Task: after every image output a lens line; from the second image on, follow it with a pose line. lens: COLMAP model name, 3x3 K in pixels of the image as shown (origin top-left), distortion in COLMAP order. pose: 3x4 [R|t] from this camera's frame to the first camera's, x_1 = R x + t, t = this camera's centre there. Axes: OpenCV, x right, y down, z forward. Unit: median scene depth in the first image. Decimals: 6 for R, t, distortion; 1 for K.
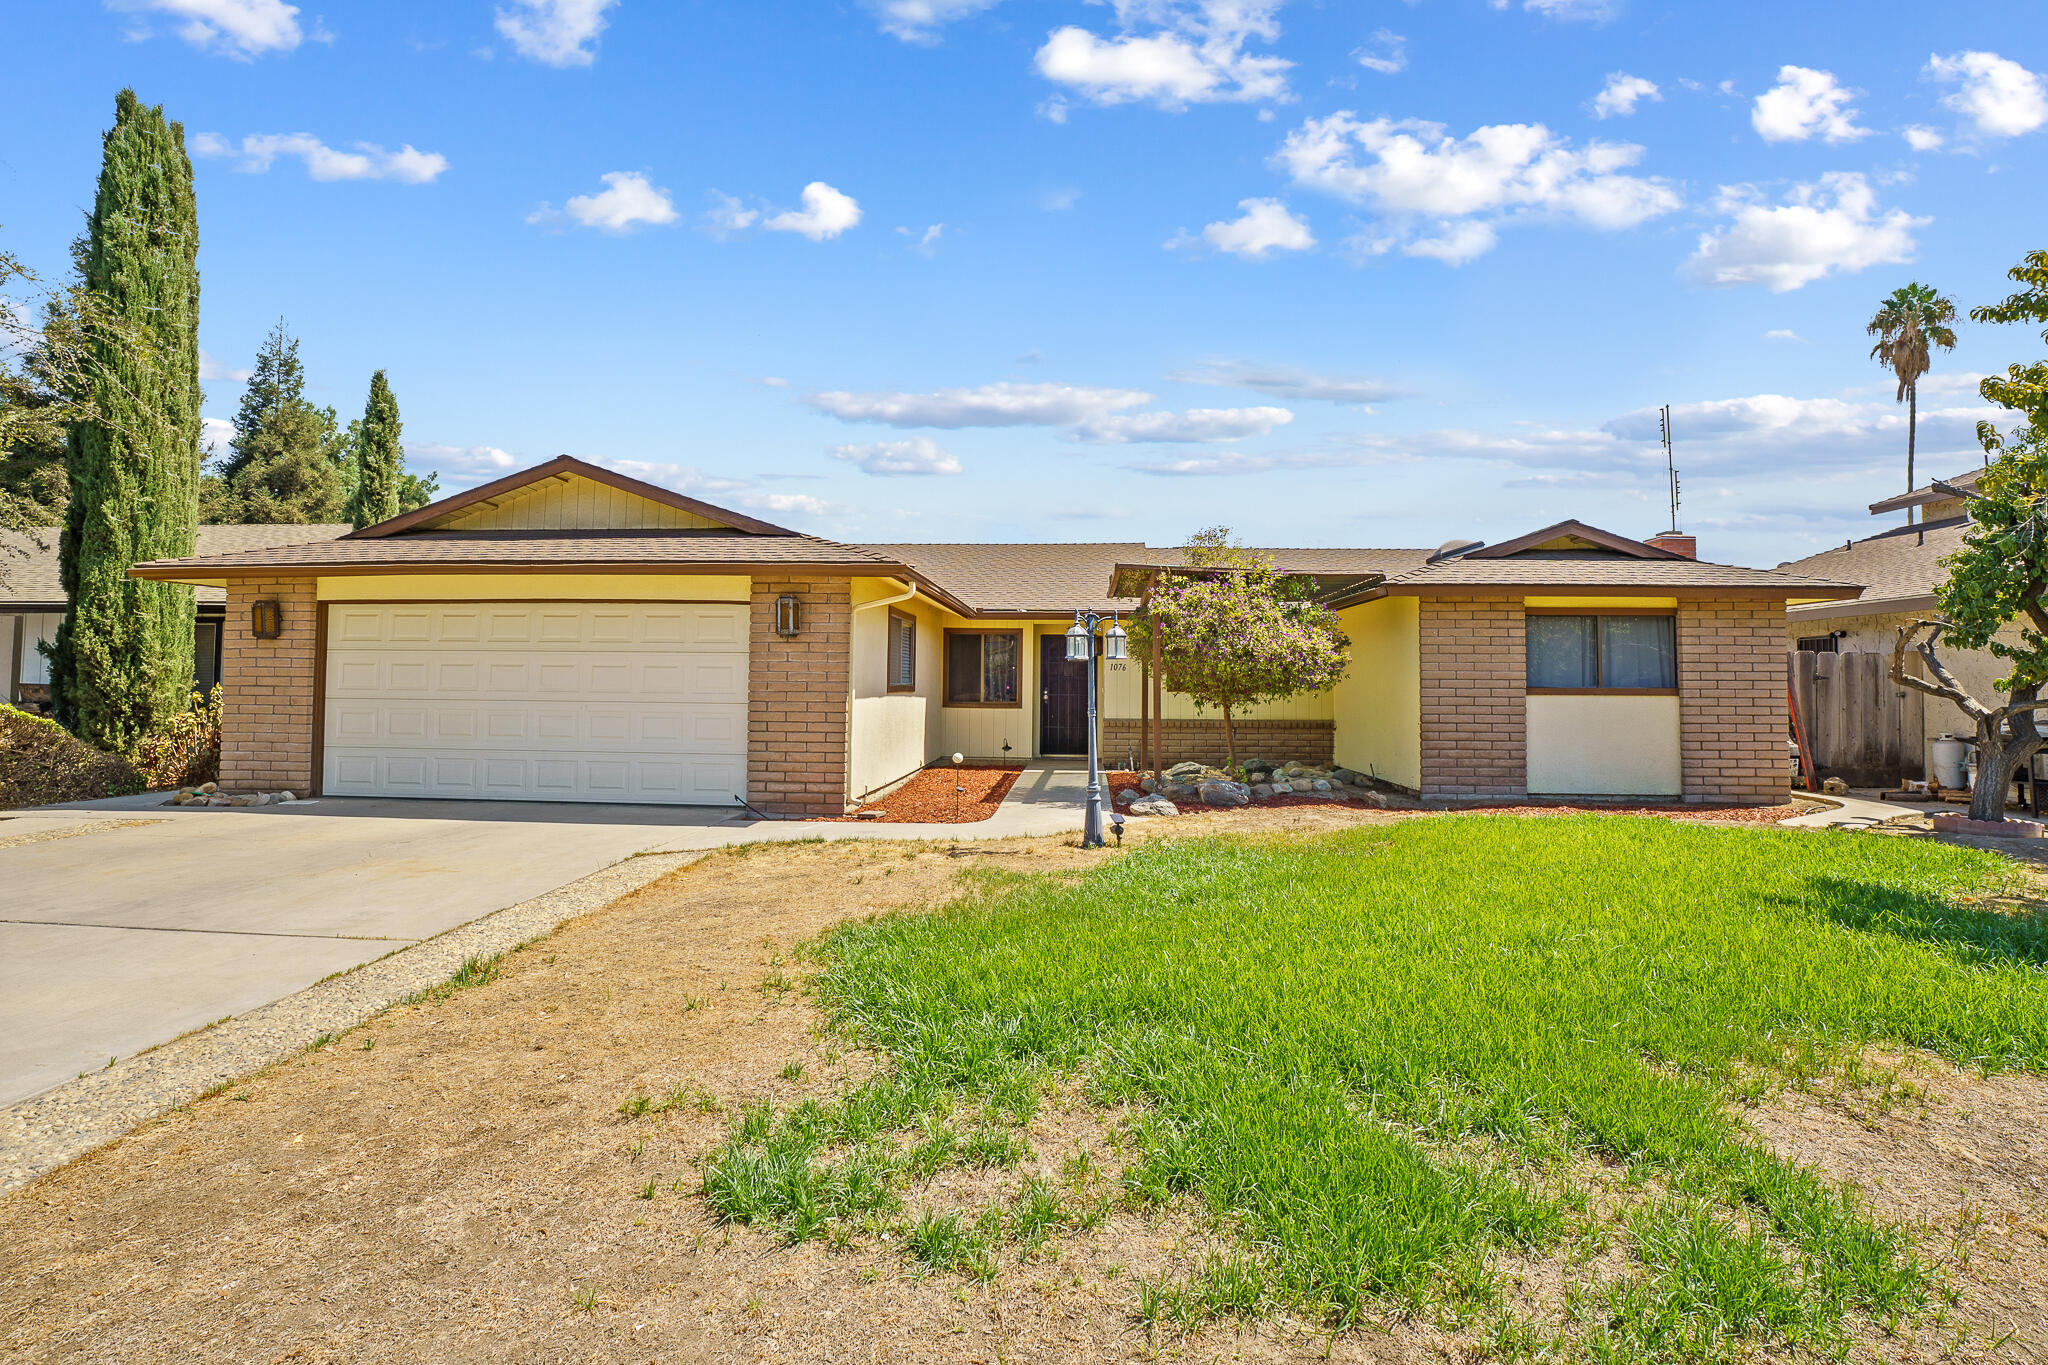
lens RADIAL K [[964.6, 0, 1027.9], [0, 964.6, 660.0], [0, 0, 1]] dist [-0.008907, 0.000990]
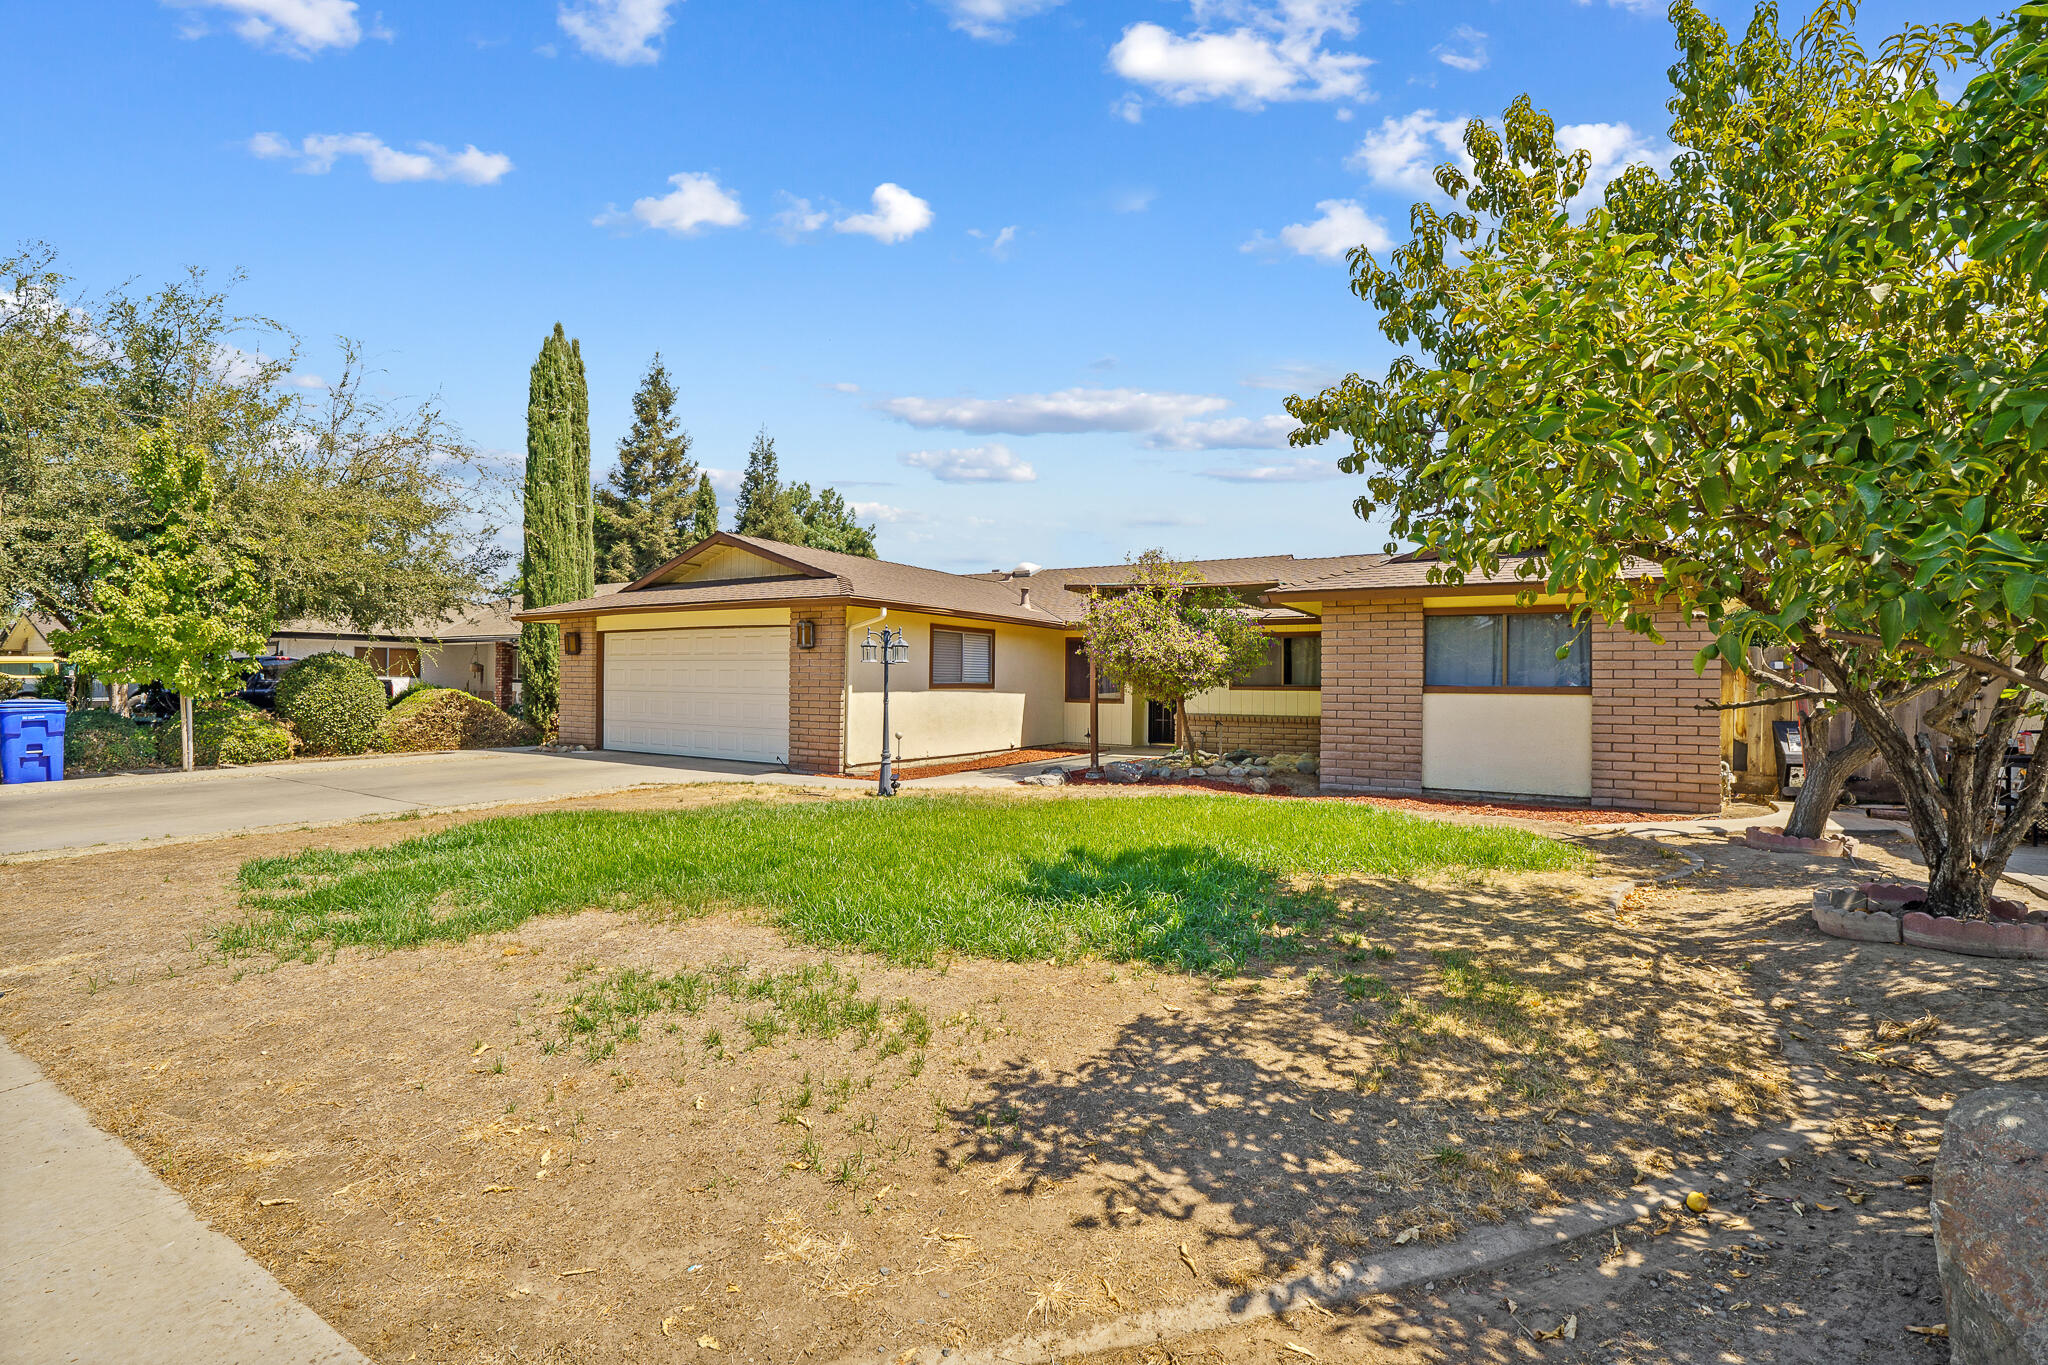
lens RADIAL K [[889.6, 0, 1019.9], [0, 889.6, 673.0], [0, 0, 1]] dist [0.012969, -0.001237]
pose [[0.898419, -0.003894, -0.439122, 0.556066], [0.008157, 0.999936, 0.007823, 0.003793], [0.439064, -0.010610, 0.898393, -0.056772]]
